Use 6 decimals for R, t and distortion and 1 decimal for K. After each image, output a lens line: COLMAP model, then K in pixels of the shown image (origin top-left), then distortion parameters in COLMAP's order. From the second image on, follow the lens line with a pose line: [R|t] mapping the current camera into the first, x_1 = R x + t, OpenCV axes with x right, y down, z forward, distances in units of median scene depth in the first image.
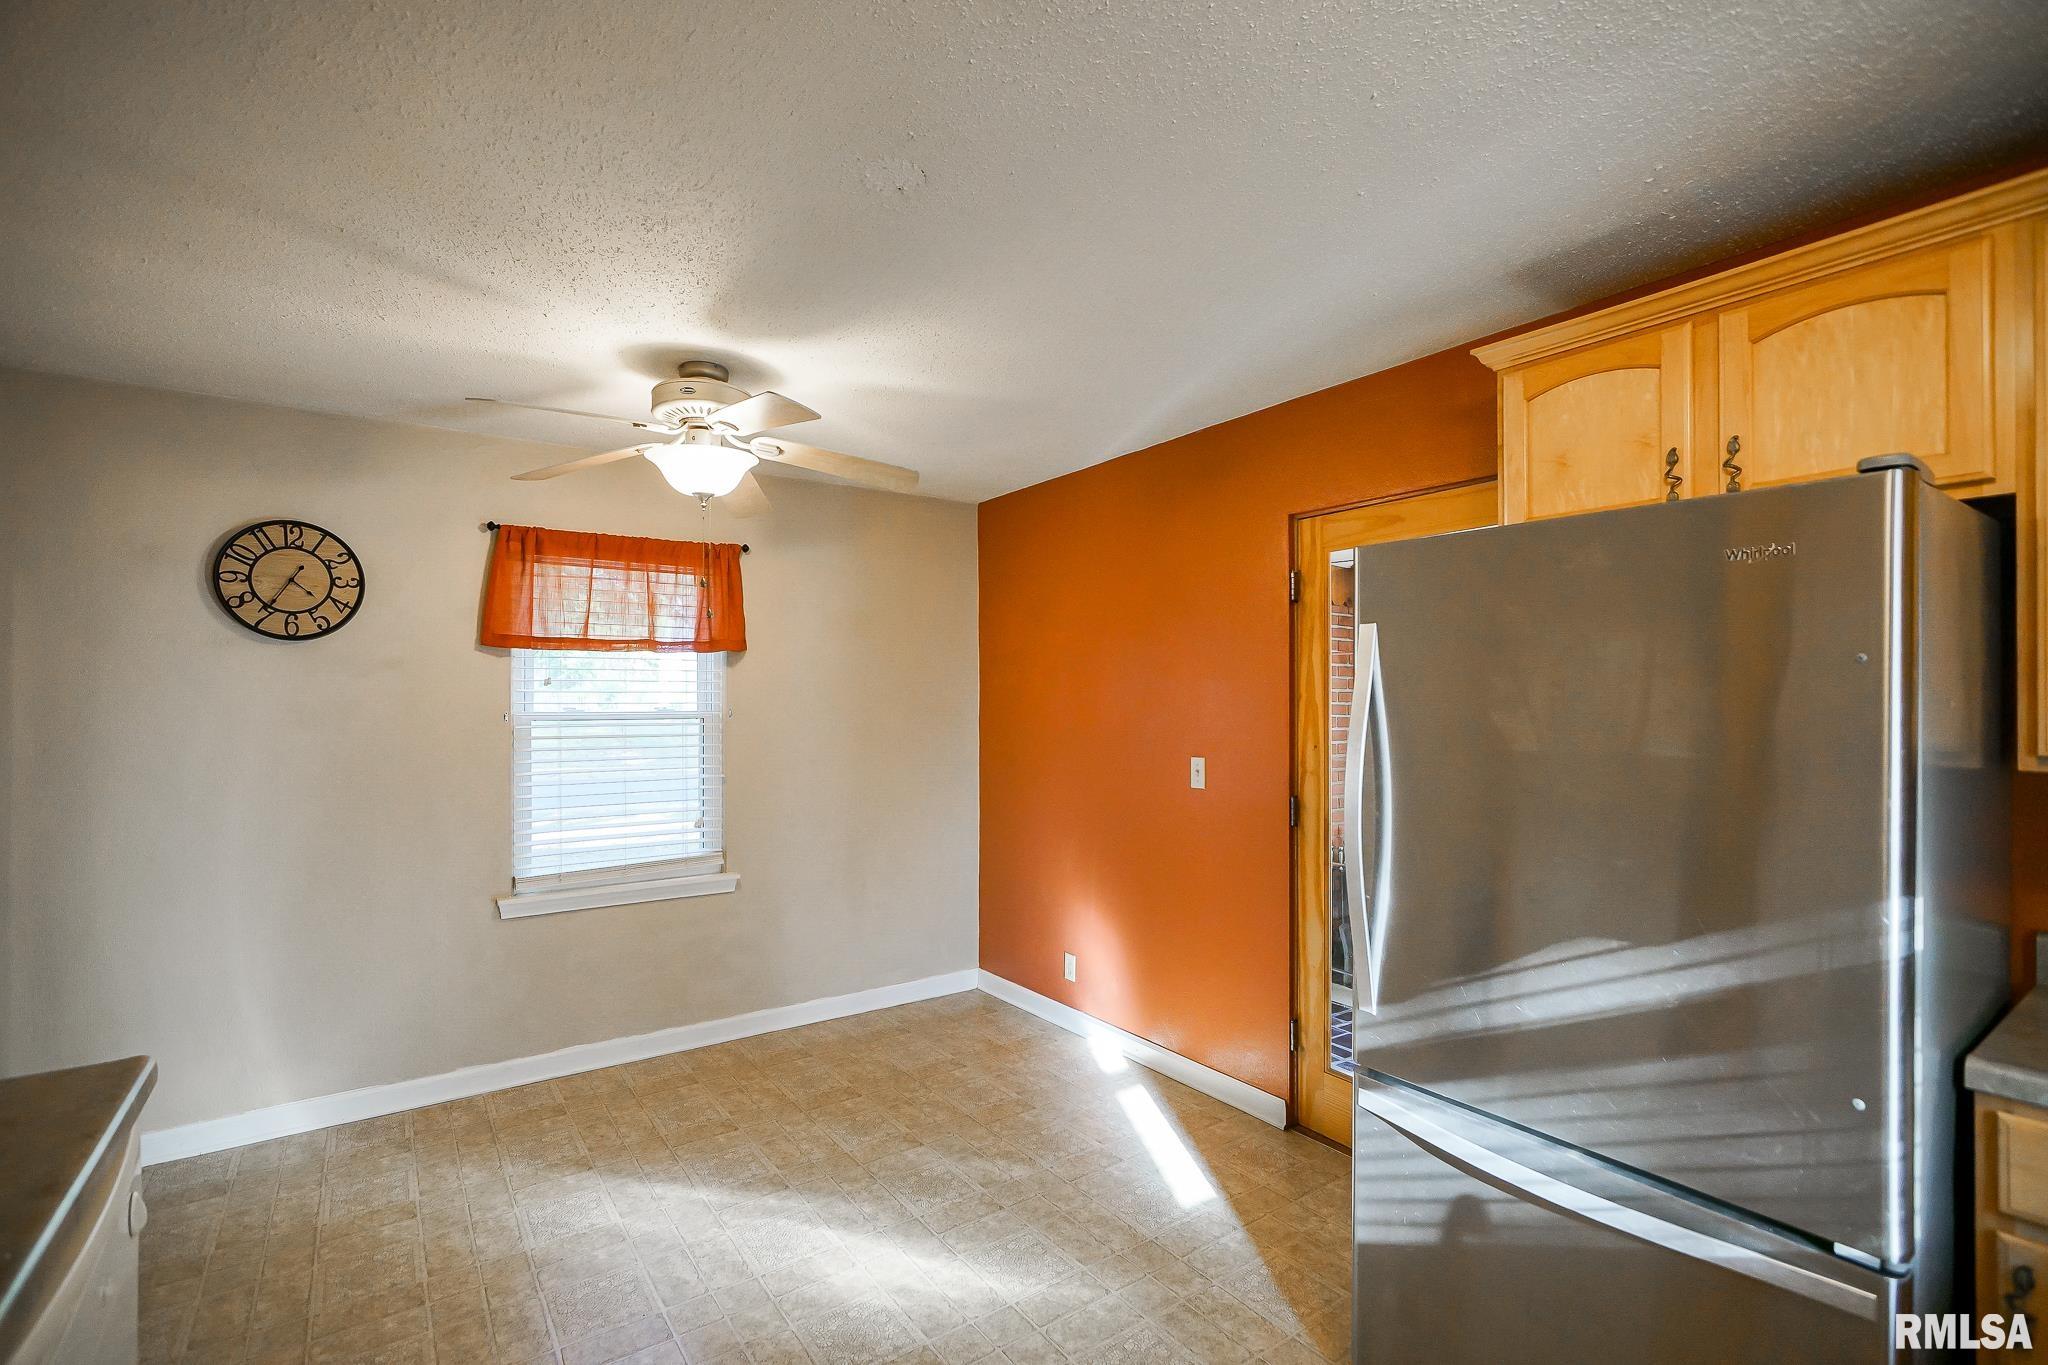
lens RADIAL K [[926.0, 0, 1018.3], [0, 926.0, 696.4], [0, 0, 1]] dist [-0.005781, 0.003230]
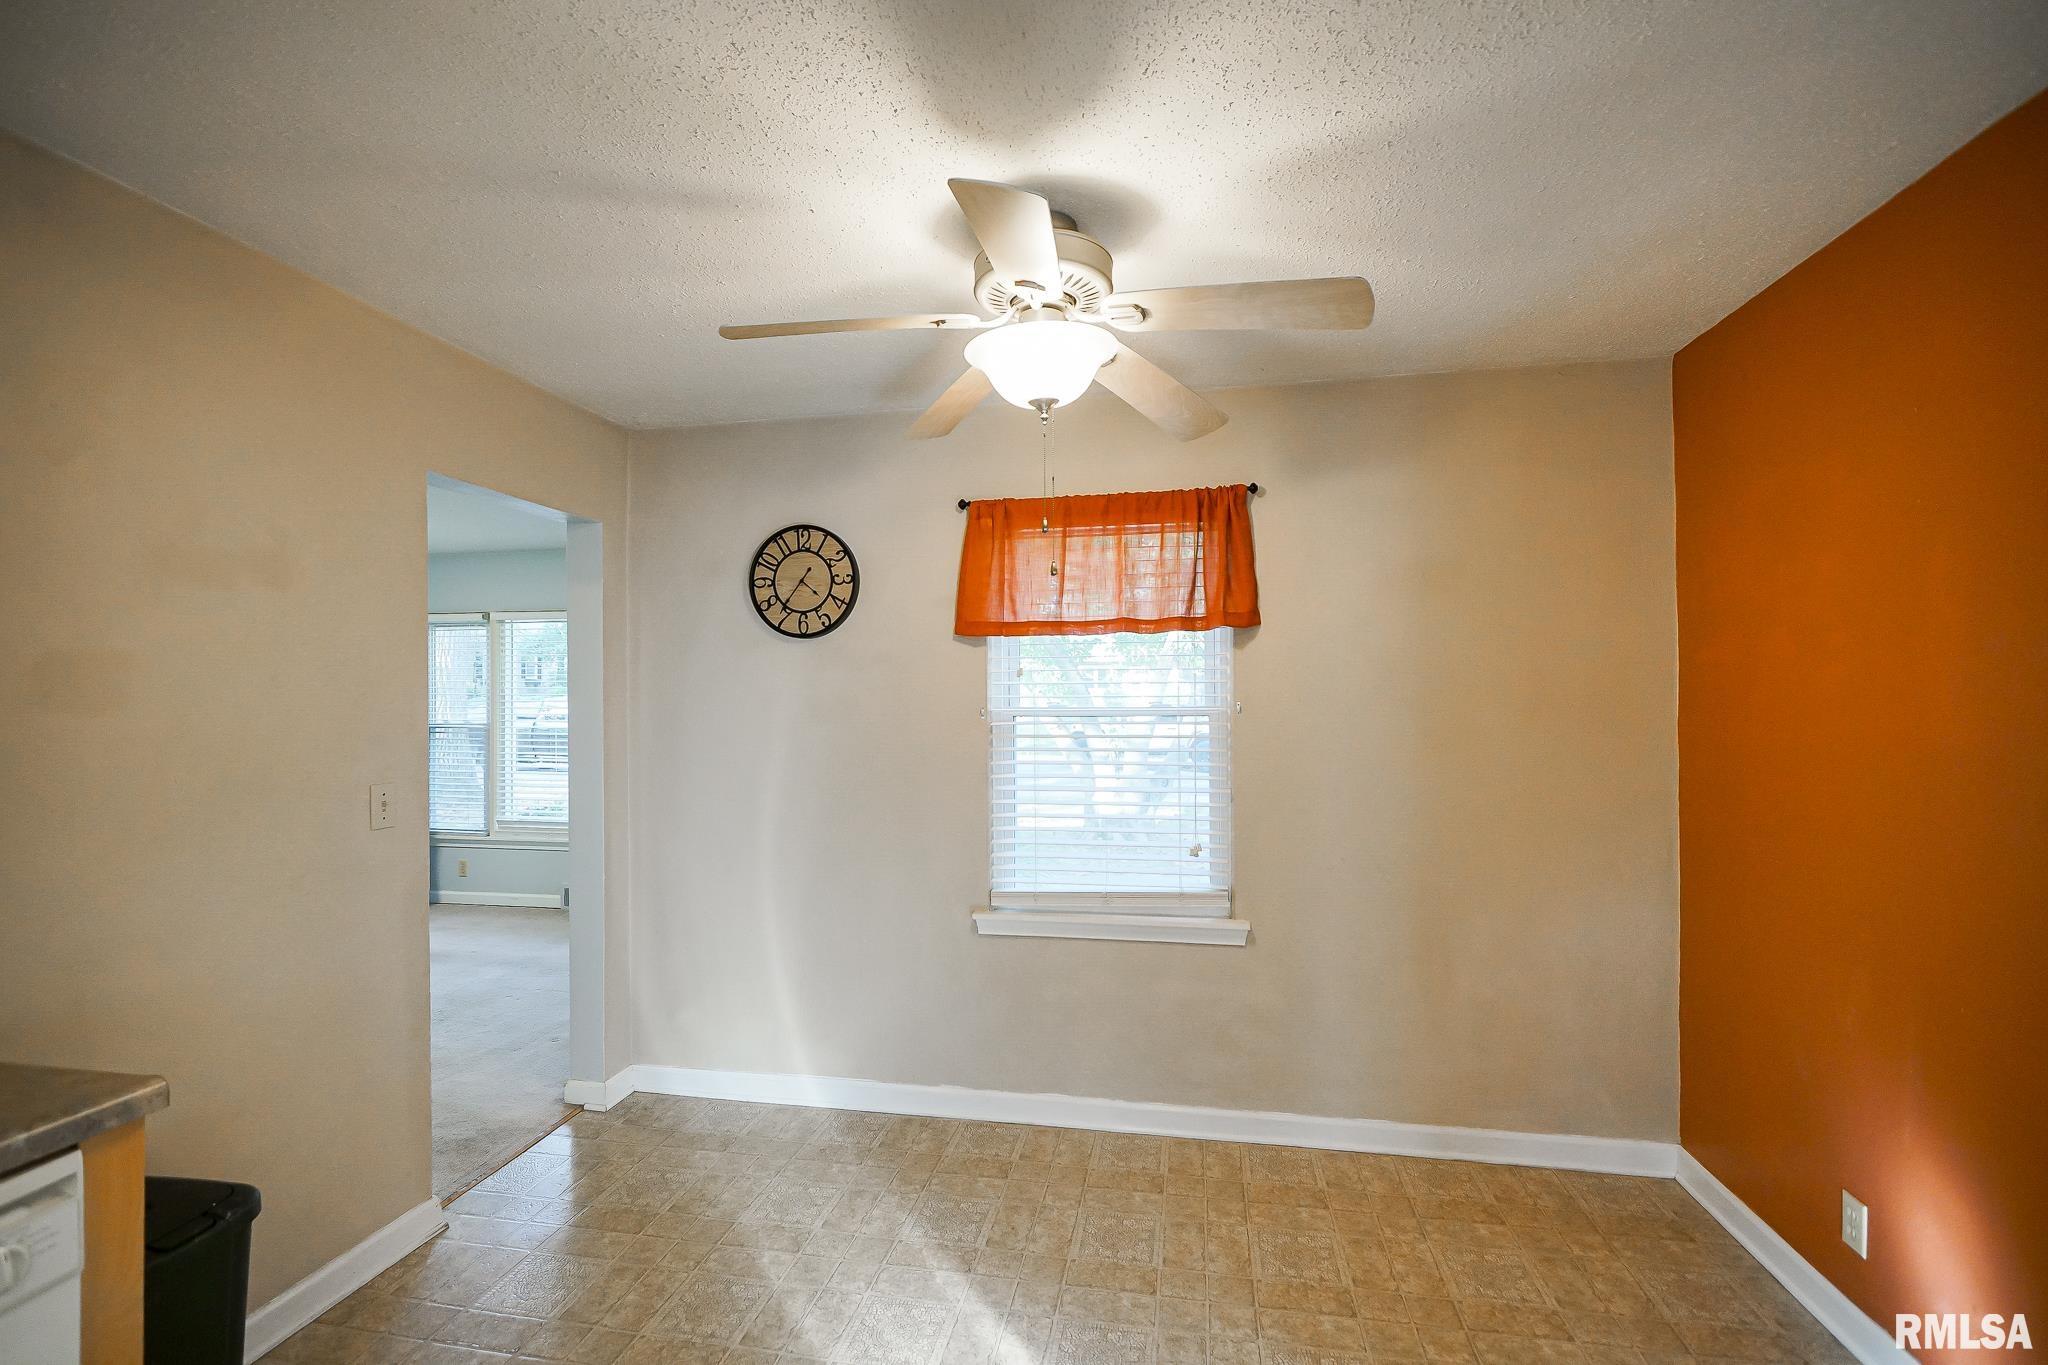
lens RADIAL K [[926.0, 0, 1006.7], [0, 926.0, 700.6], [0, 0, 1]] dist [-0.005781, 0.003230]
pose [[0.686847, 0.001336, -0.726801, 0.122930], [0.010349, 0.999879, 0.011618, 0.000019], [0.726729, -0.015502, 0.686750, 0.392563]]
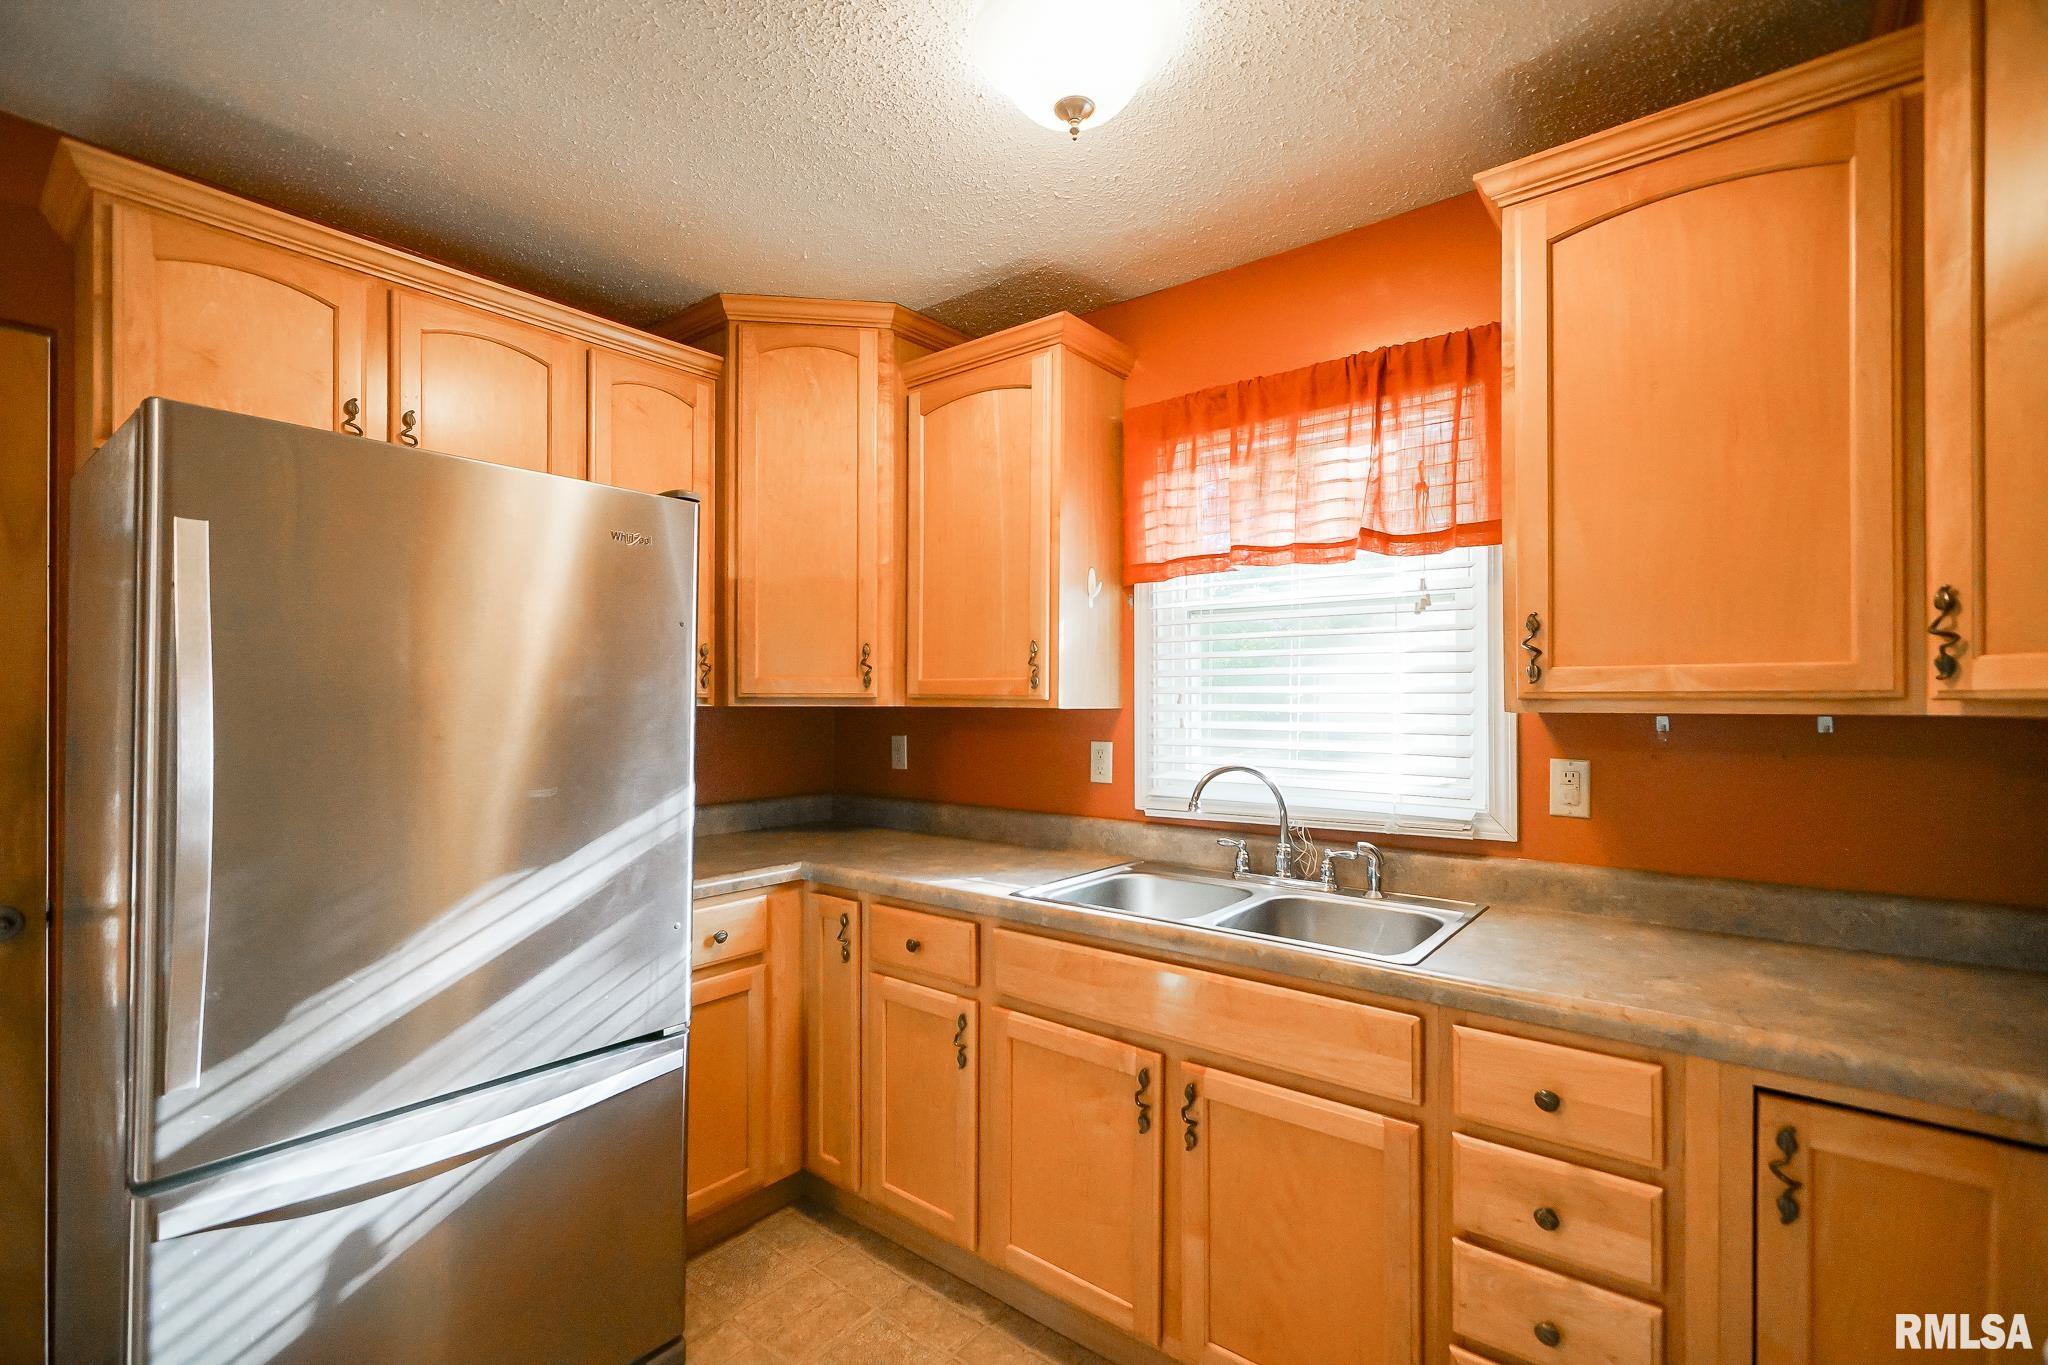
lens RADIAL K [[926.0, 0, 1005.7], [0, 926.0, 692.9], [0, 0, 1]] dist [-0.005781, 0.003230]
pose [[-0.270298, -0.001447, 0.962776, -0.240134], [-0.003489, 0.999994, 0.000523, 0.024738], [-0.962770, -0.003218, -0.270301, 0.328106]]
